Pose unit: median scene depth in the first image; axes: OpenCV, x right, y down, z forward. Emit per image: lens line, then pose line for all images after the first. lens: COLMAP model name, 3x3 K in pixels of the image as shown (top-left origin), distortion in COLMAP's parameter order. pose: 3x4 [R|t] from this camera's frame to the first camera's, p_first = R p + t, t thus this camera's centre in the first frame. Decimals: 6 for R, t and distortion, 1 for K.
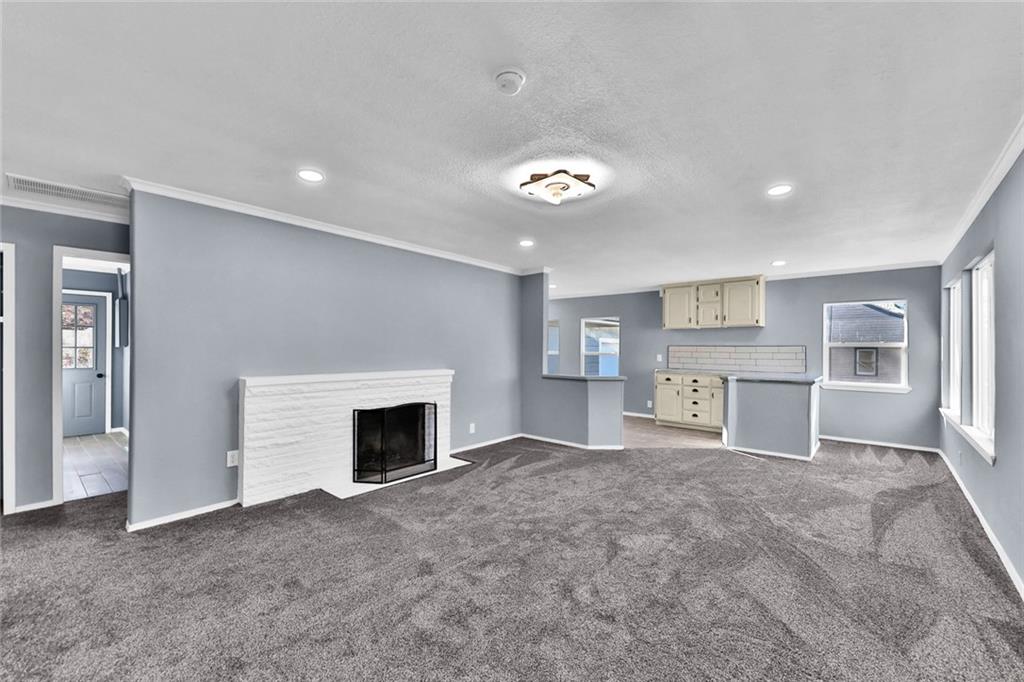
lens RADIAL K [[418.7, 0, 516.7], [0, 418.7, 351.4], [0, 0, 1]] dist [0.014816, -0.000832]
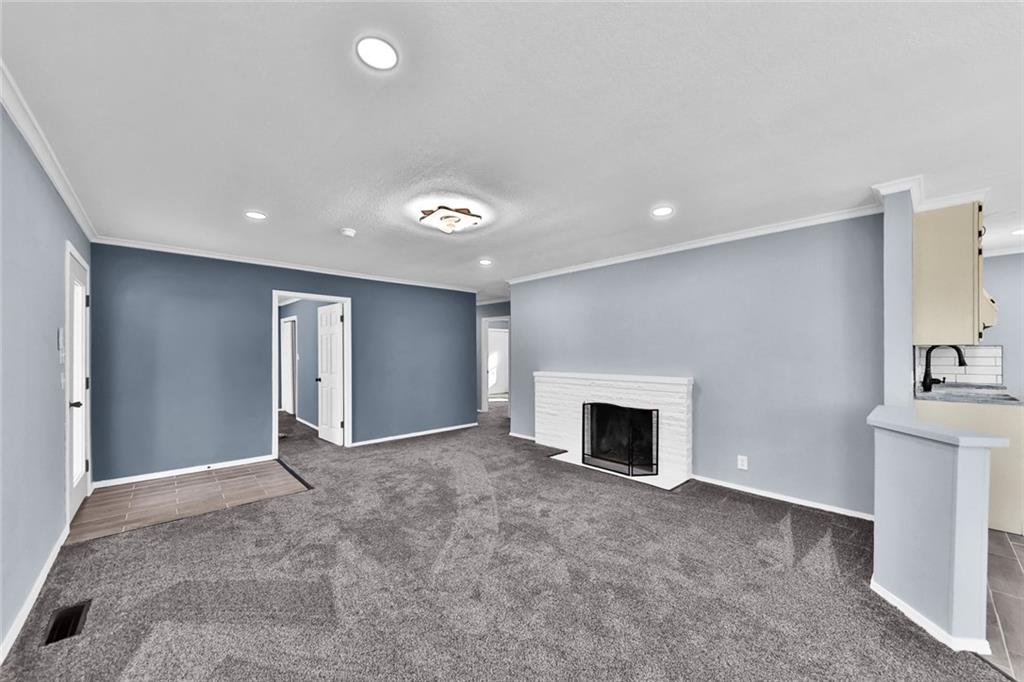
lens RADIAL K [[382.0, 0, 522.6], [0, 382.0, 357.7], [0, 0, 1]] dist [-0.000766, -0.000375]
pose [[-0.111609, 0.003304, -0.993747, 0.582036], [-0.003125, 0.999988, 0.003676, -0.000281], [0.993747, 0.003516, -0.111597, 0.672533]]
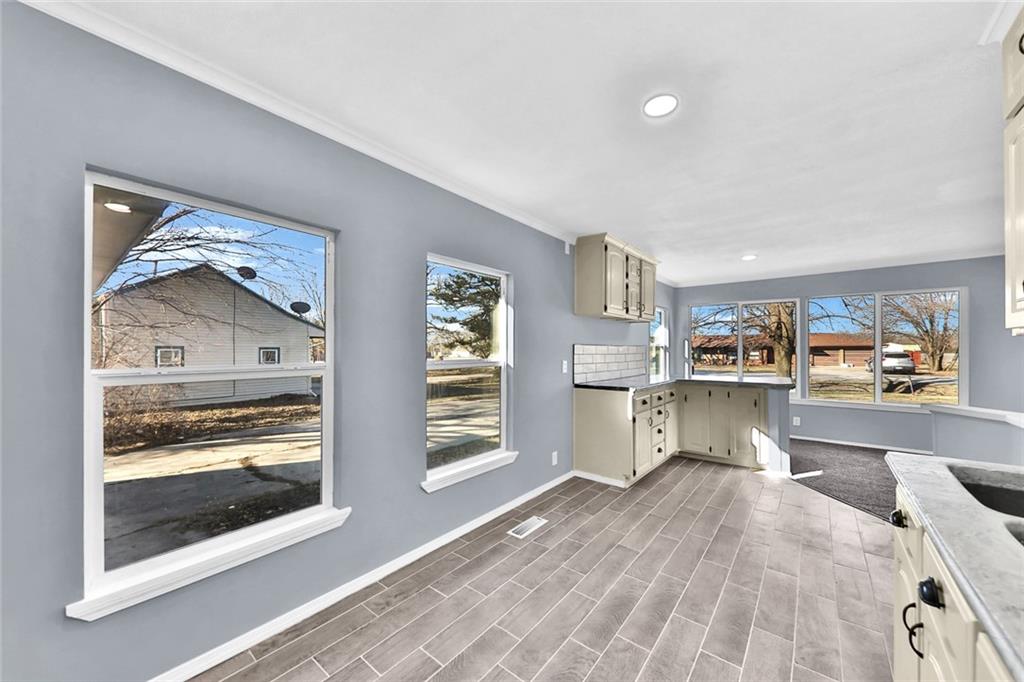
lens RADIAL K [[382.0, 0, 513.1], [0, 382.0, 343.3], [0, 0, 1]] dist [-0.000766, -0.000375]
pose [[-0.032764, 0.013415, 0.999373, -0.204471], [0.007739, 0.999883, -0.013168, -0.011357], [-0.999433, 0.007302, -0.032864, 1.505321]]
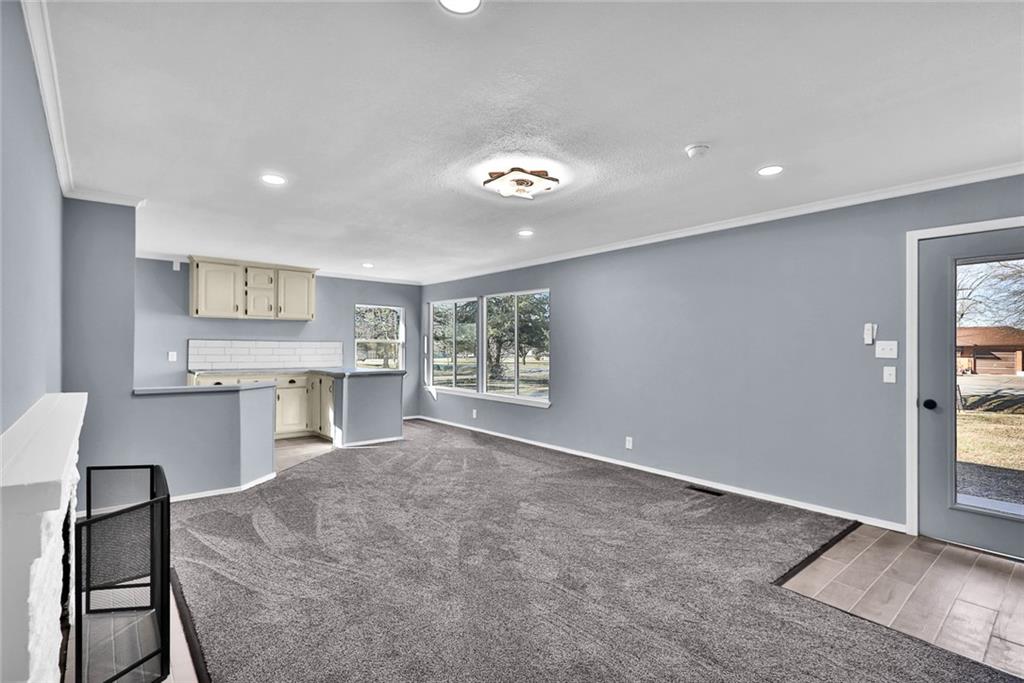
lens RADIAL K [[477.2, 0, 516.0], [0, 477.2, 342.6], [0, 0, 1]] dist [0.005260, 0.000268]
pose [[0.159417, 0.006983, 0.987187, -0.507739], [-0.000071, 0.999975, -0.007062, -0.002155], [-0.987211, 0.001056, 0.159414, 0.416223]]
